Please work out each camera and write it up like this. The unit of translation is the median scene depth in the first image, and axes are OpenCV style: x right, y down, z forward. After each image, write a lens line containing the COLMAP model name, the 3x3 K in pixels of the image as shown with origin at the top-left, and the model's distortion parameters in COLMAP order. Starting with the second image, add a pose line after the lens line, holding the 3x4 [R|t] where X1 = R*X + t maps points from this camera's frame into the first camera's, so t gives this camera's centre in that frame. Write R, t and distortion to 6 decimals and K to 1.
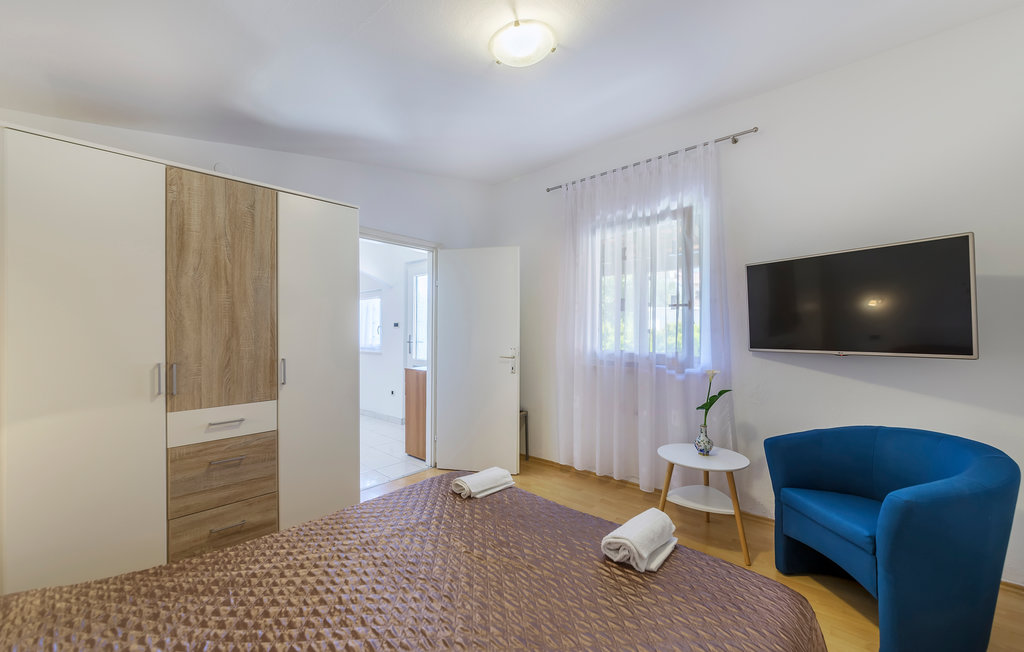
lens RADIAL K [[400.6, 0, 512.0], [0, 400.6, 326.0], [0, 0, 1]] dist [-0.000606, -0.000032]
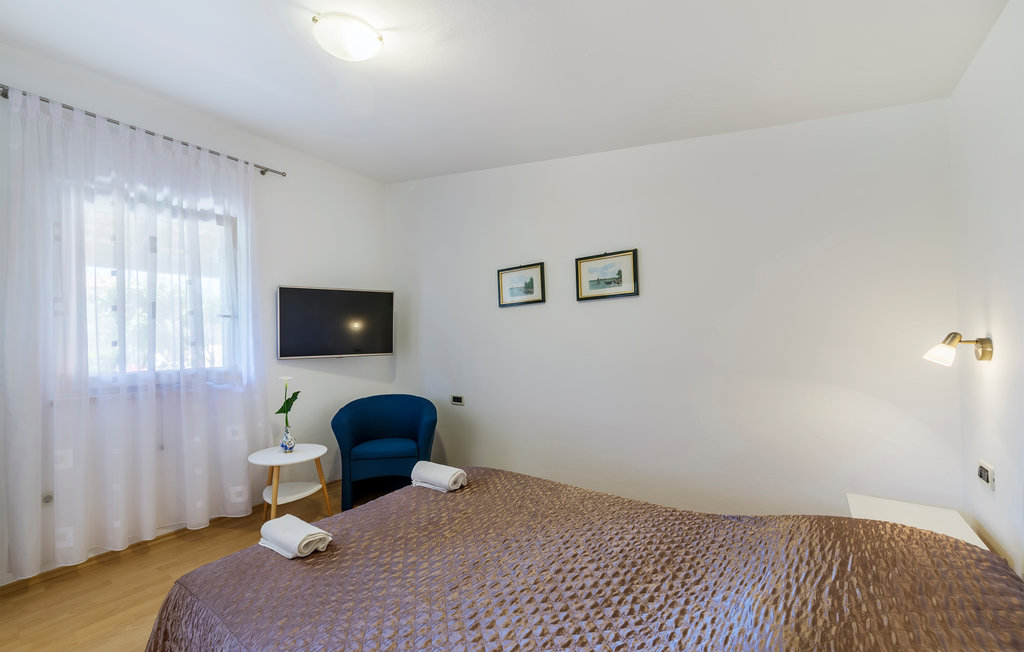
lens RADIAL K [[421.0, 0, 512.0], [0, 421.0, 326.0], [0, 0, 1]] dist [0.000439, -0.000003]
pose [[-0.139623, 0.035520, 0.989567, -1.462571], [0.002966, 0.999367, -0.035453, 0.021422], [-0.990200, -0.002015, -0.139640, 1.007449]]
